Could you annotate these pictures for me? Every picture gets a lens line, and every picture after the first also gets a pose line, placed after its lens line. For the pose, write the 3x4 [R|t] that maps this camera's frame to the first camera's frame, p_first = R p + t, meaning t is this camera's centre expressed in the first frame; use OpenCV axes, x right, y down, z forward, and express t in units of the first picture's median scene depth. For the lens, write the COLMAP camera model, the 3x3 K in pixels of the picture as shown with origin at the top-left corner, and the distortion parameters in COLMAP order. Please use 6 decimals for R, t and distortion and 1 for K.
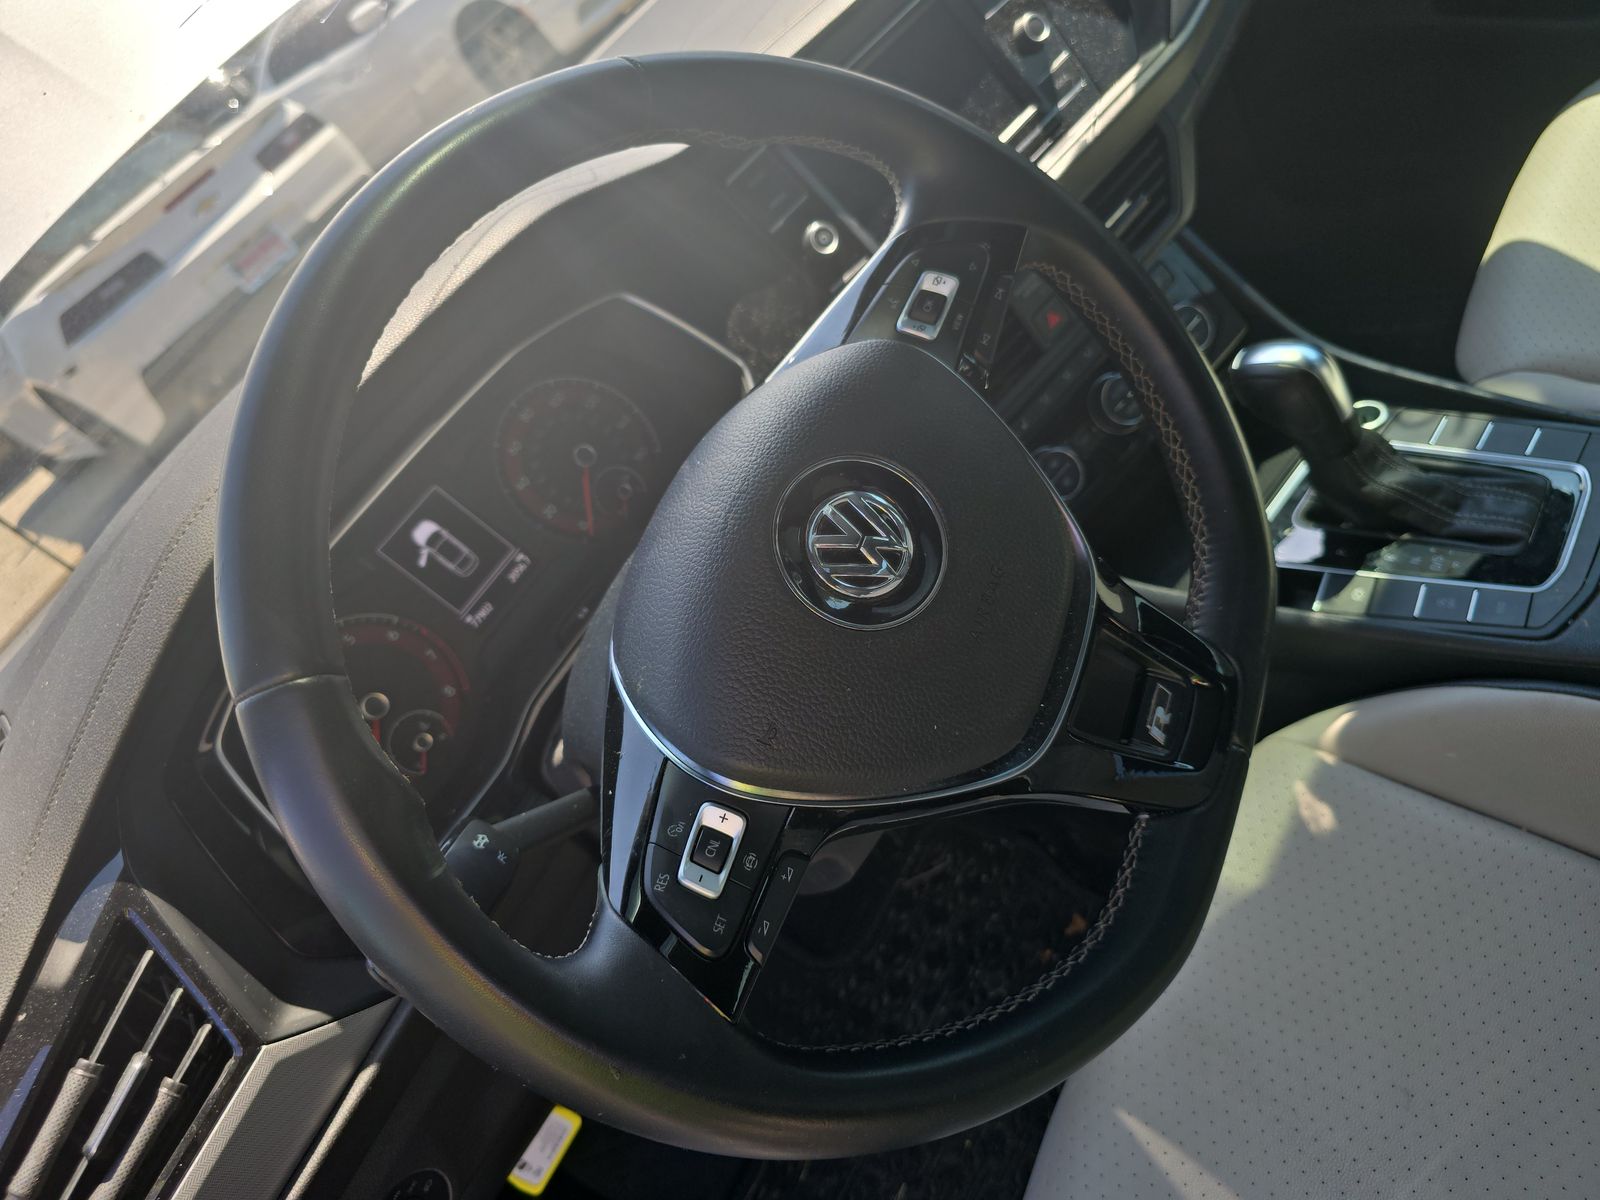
lens RADIAL K [[1118.5, 0, 808.7], [0, 1118.5, 615.7], [0, 0, 1]] dist [0.029084, -0.037539]
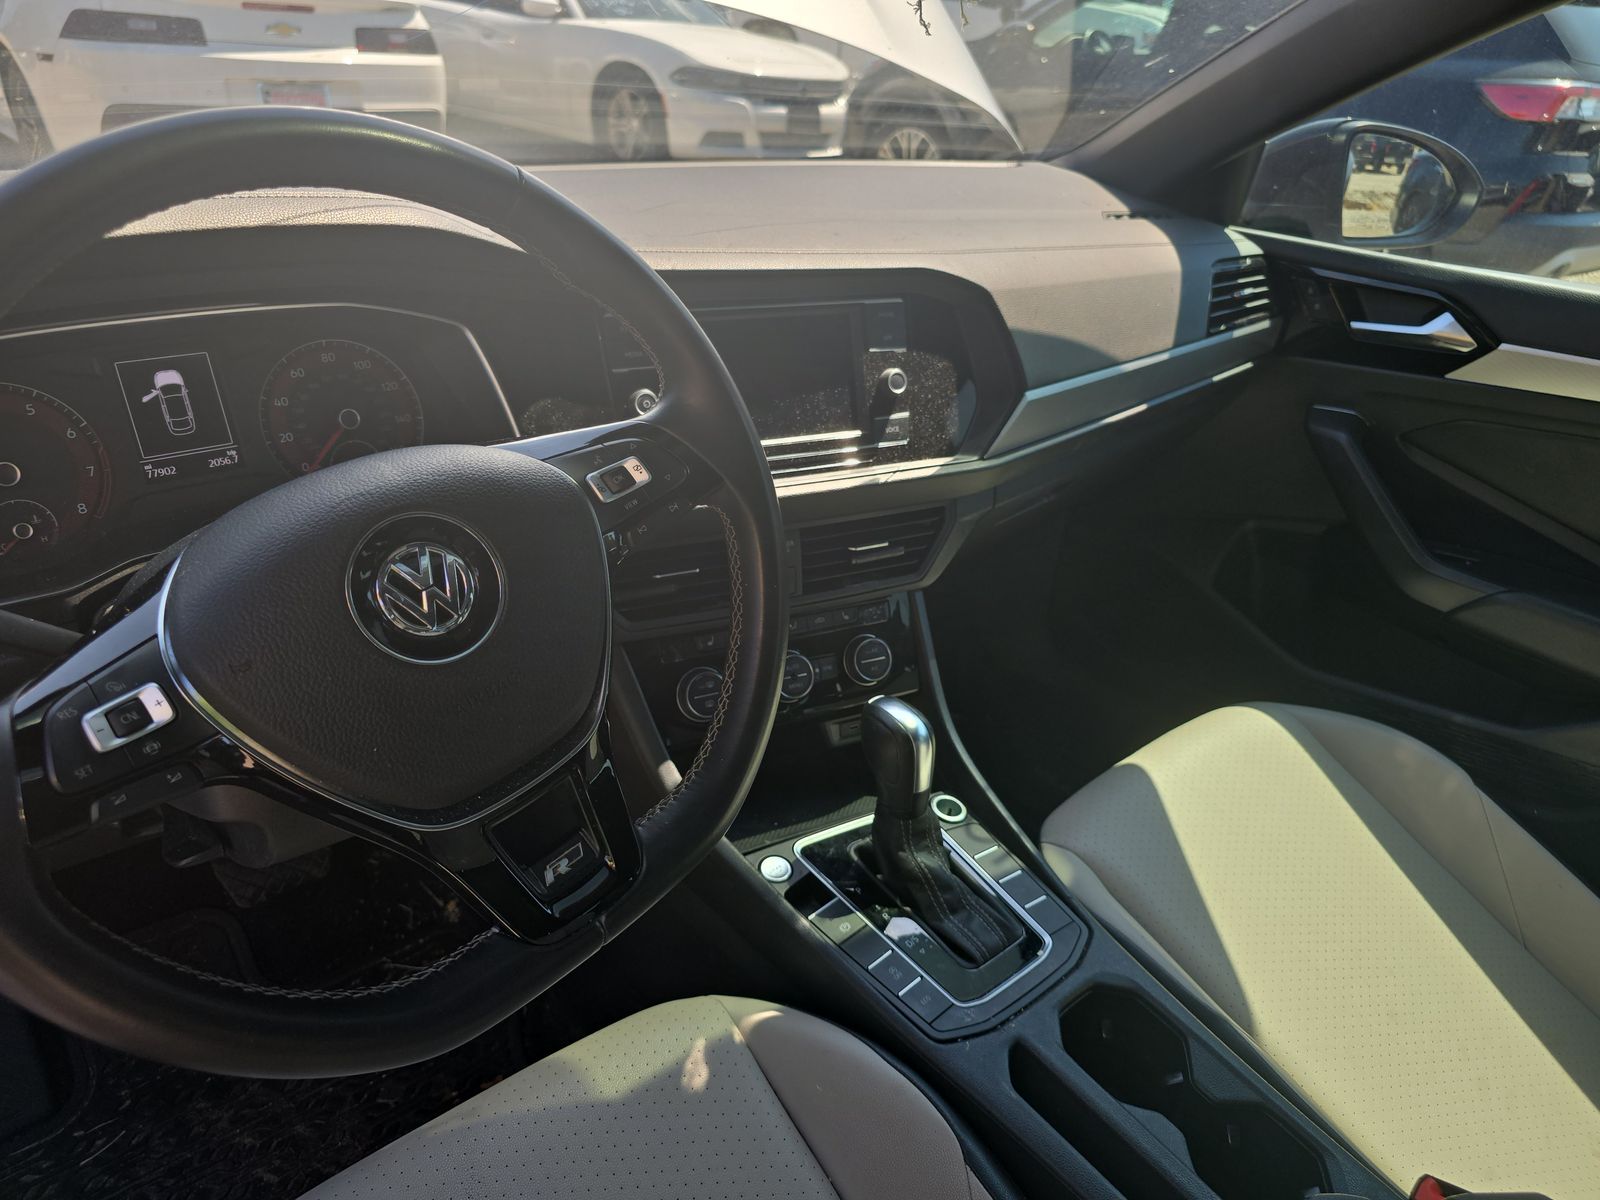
lens RADIAL K [[1118.5, 0, 808.7], [0, 1118.5, 615.7], [0, 0, 1]] dist [0.029084, -0.037539]
pose [[0.795299, 0.592971, 0.126034, 0.132988], [-0.562010, 0.799130, -0.213393, -0.008893], [-0.227253, 0.098879, 0.968803, -0.138239]]
